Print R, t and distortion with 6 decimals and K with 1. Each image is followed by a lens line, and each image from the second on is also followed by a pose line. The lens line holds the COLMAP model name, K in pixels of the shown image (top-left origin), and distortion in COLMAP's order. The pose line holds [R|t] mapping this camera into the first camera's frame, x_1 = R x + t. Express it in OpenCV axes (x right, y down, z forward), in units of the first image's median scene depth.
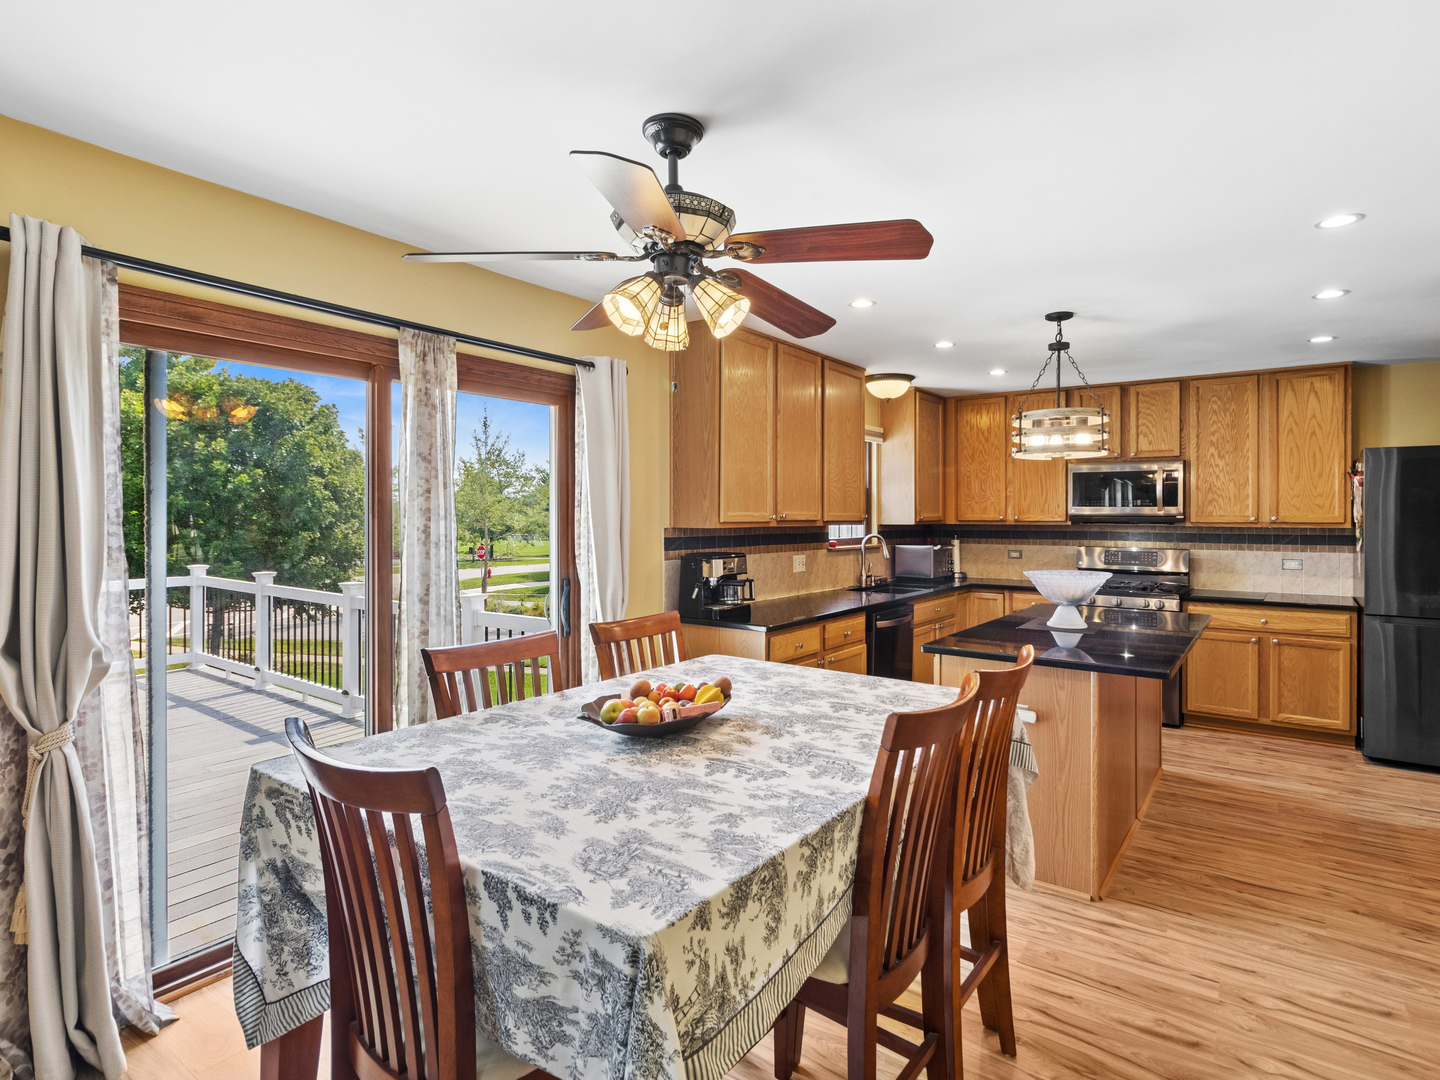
lens RADIAL K [[771.4, 0, 716.0], [0, 771.4, 524.7], [0, 0, 1]] dist [-0.001558, 0.002798]
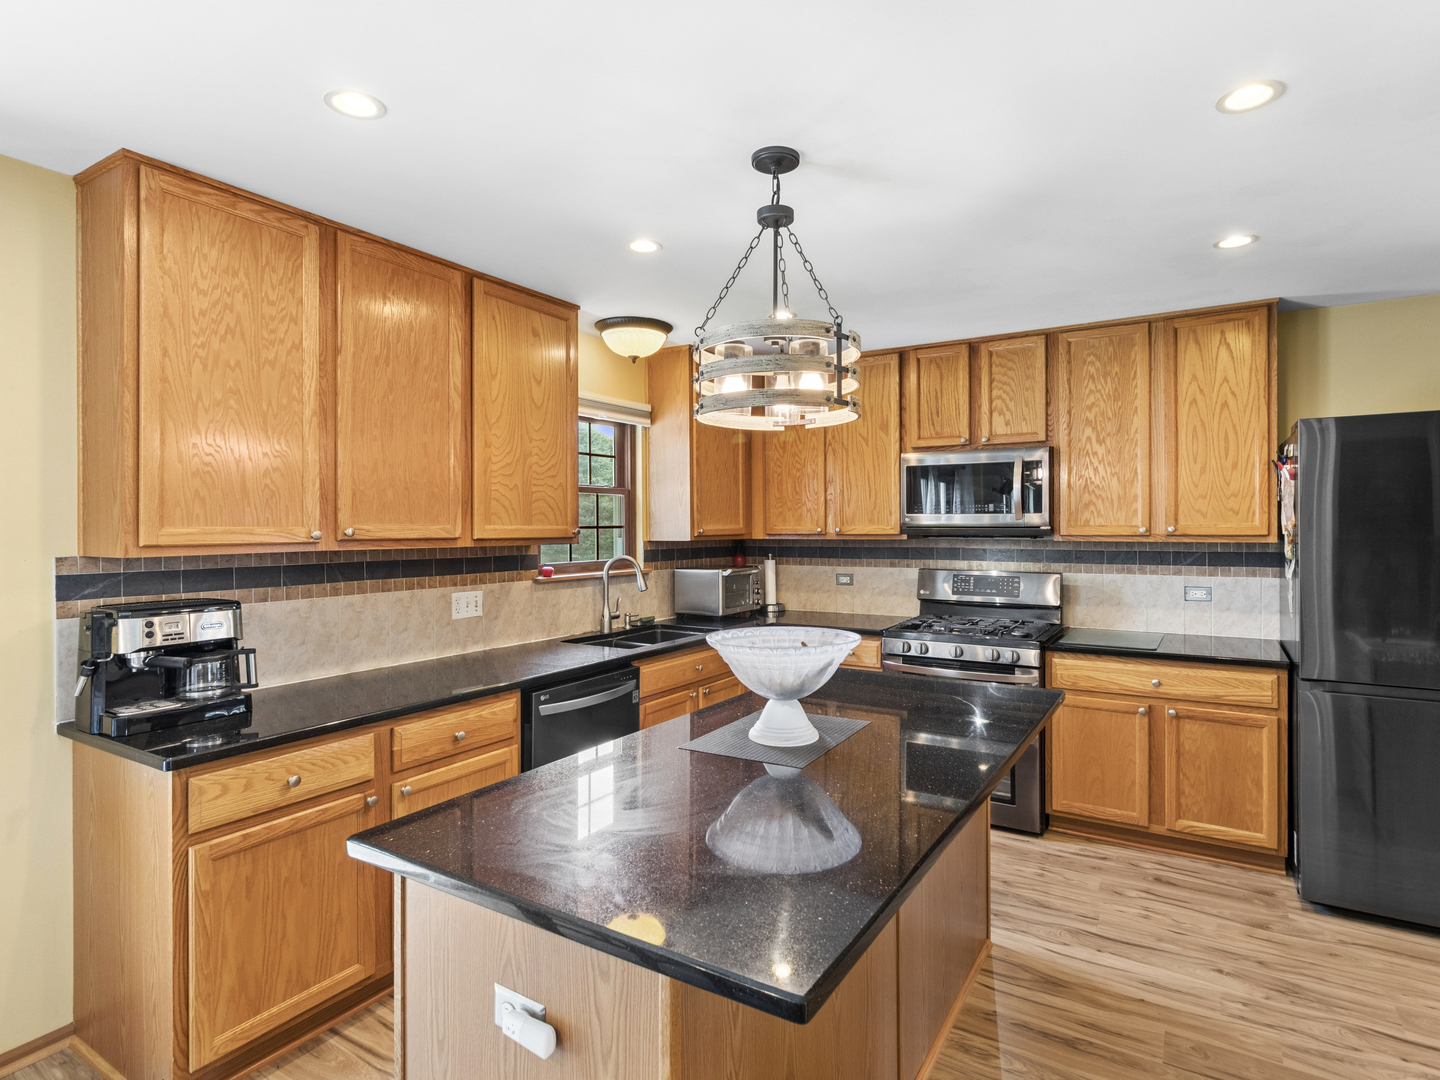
lens RADIAL K [[771.4, 0, 722.2], [0, 771.4, 540.4], [0, 0, 1]] dist [-0.001558, 0.002798]
pose [[0.997114, -0.008296, 0.075465, 0.266614], [0.007856, 0.999950, 0.006129, -0.005411], [-0.075513, -0.005518, 0.997130, 0.337449]]
